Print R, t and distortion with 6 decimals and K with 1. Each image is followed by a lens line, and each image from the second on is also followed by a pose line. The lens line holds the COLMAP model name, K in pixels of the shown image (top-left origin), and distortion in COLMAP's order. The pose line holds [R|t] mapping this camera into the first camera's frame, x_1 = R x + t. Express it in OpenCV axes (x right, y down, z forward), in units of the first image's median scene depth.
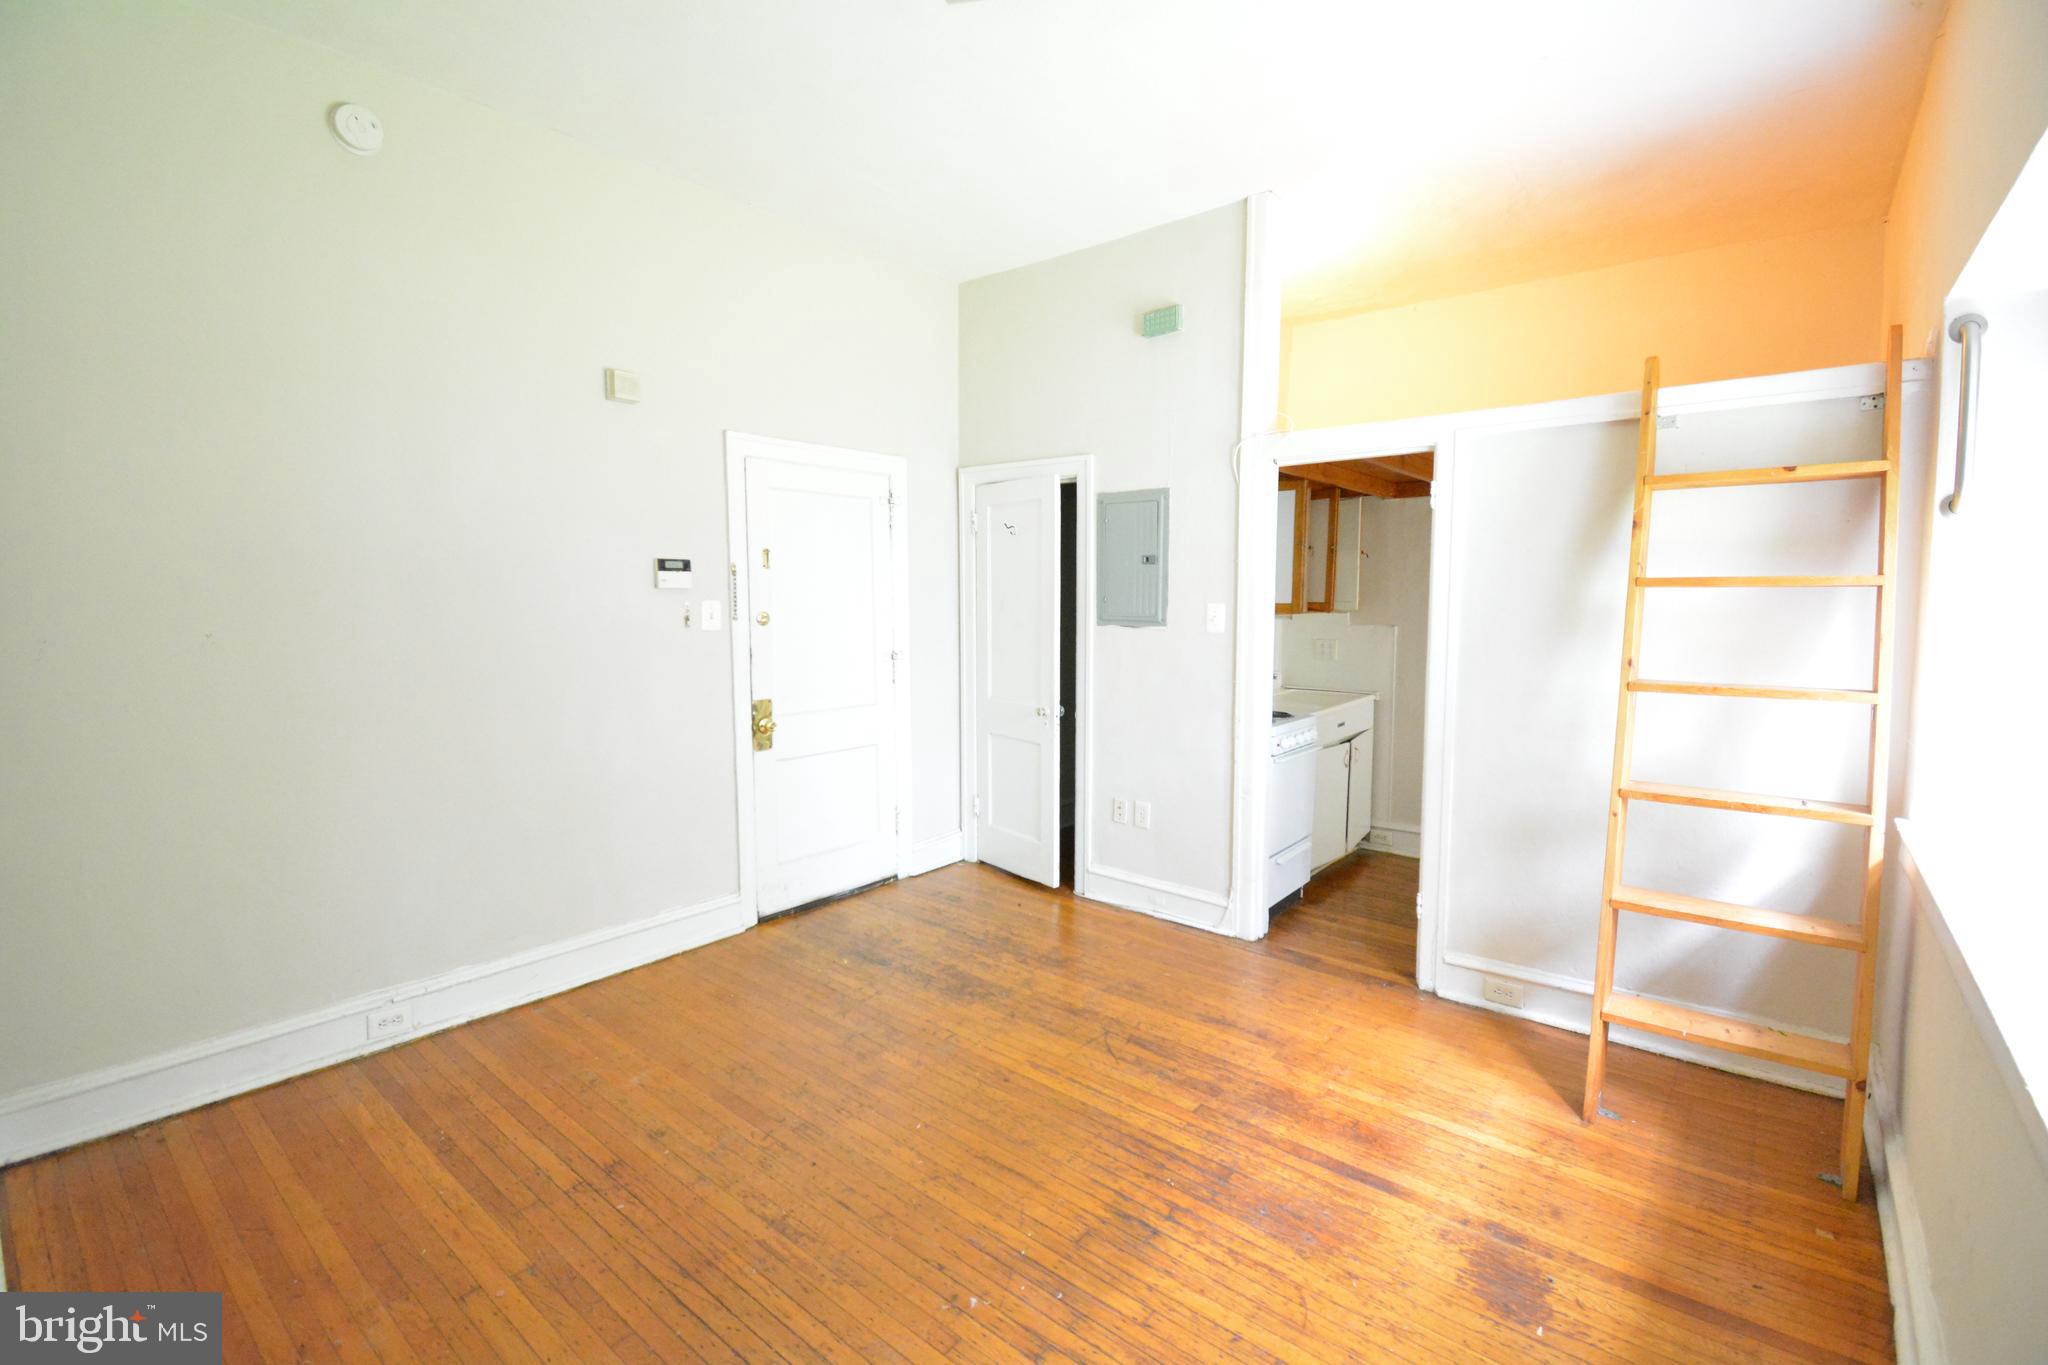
lens RADIAL K [[901.4, 0, 1024.4], [0, 901.4, 673.4], [0, 0, 1]] dist [0.020555, -0.025242]
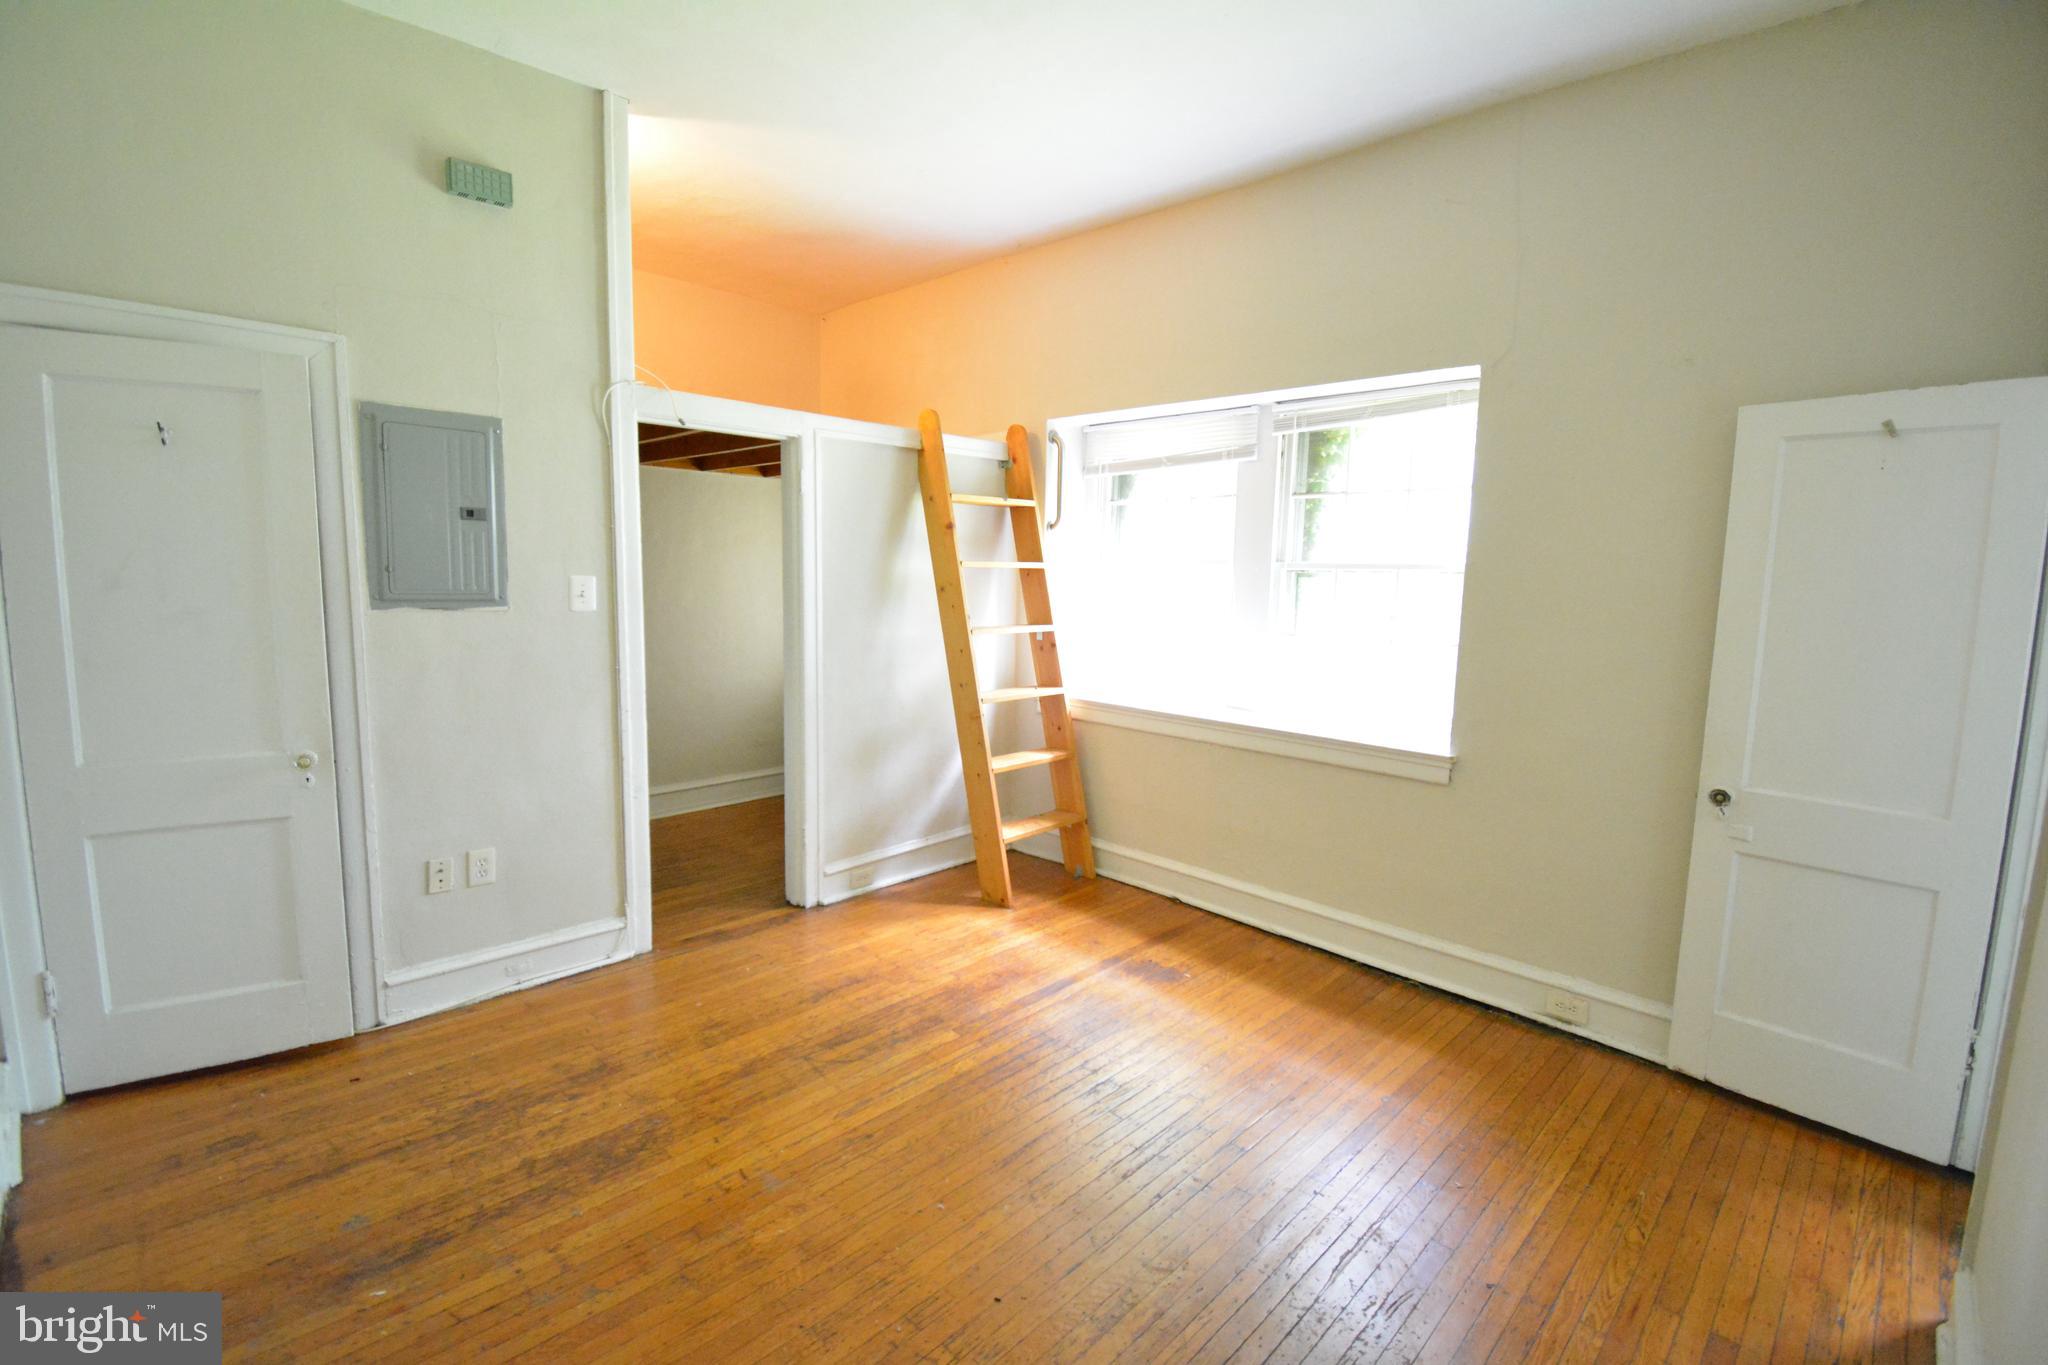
lens RADIAL K [[901.4, 0, 1024.4], [0, 901.4, 673.4], [0, 0, 1]] dist [0.020555, -0.025242]
pose [[0.082629, -0.116366, 0.989763, -0.669699], [0.063552, 0.991753, 0.111295, -0.063868], [-0.994552, 0.053705, 0.089343, 0.615704]]
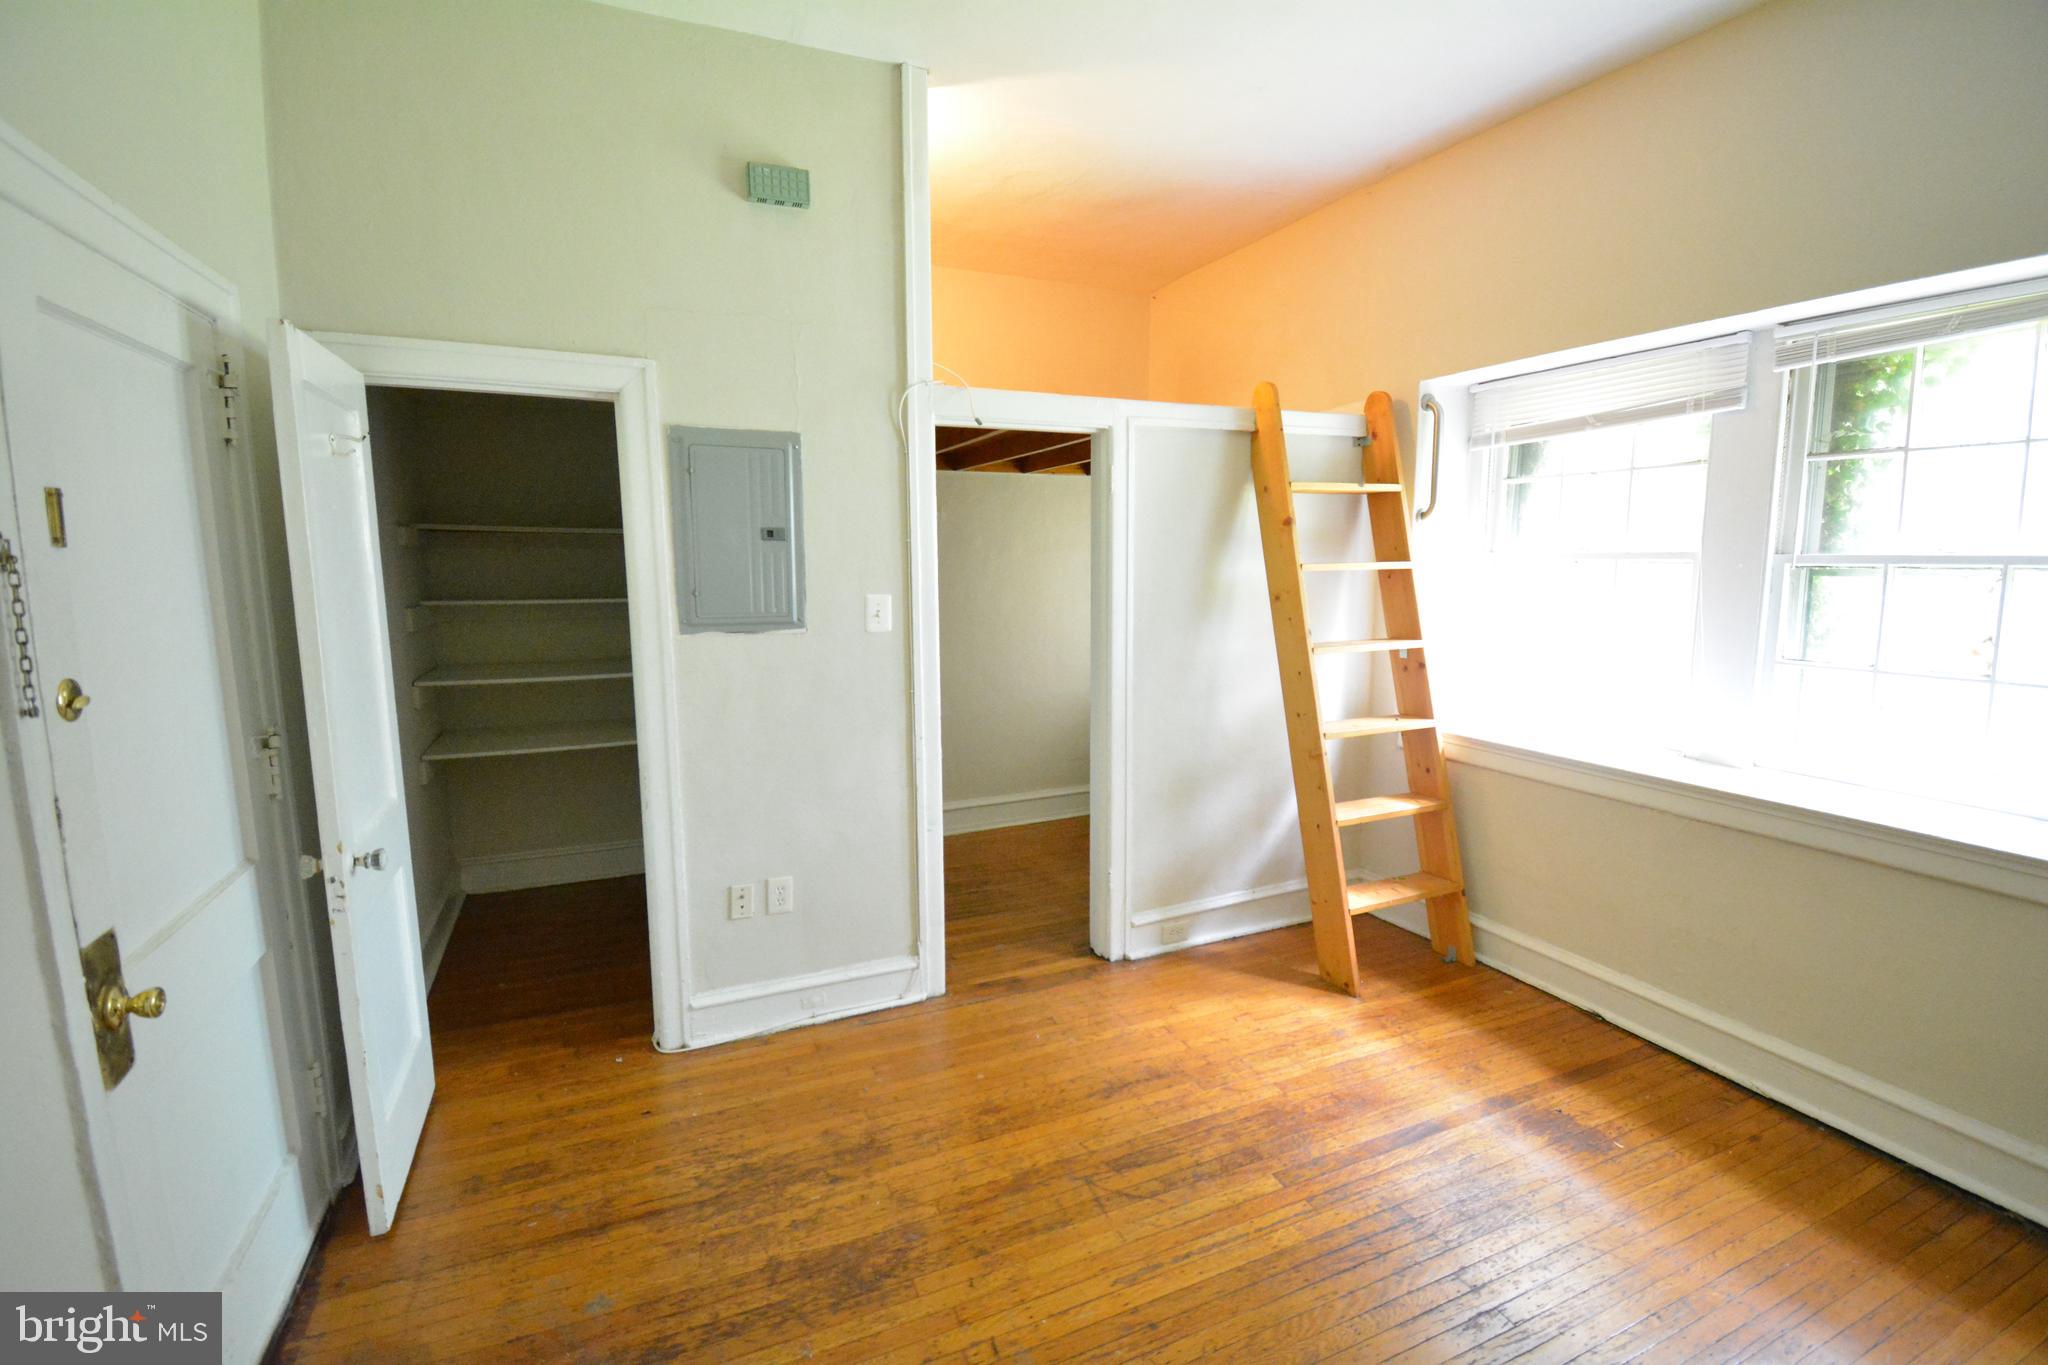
lens RADIAL K [[901.4, 0, 1024.4], [0, 901.4, 673.4], [0, 0, 1]] dist [0.020555, -0.025242]
pose [[0.442662, -0.120780, 0.888517, -0.492522], [0.083574, 0.992131, 0.093228, -0.082893], [-0.892786, 0.032989, 0.449272, 0.629953]]
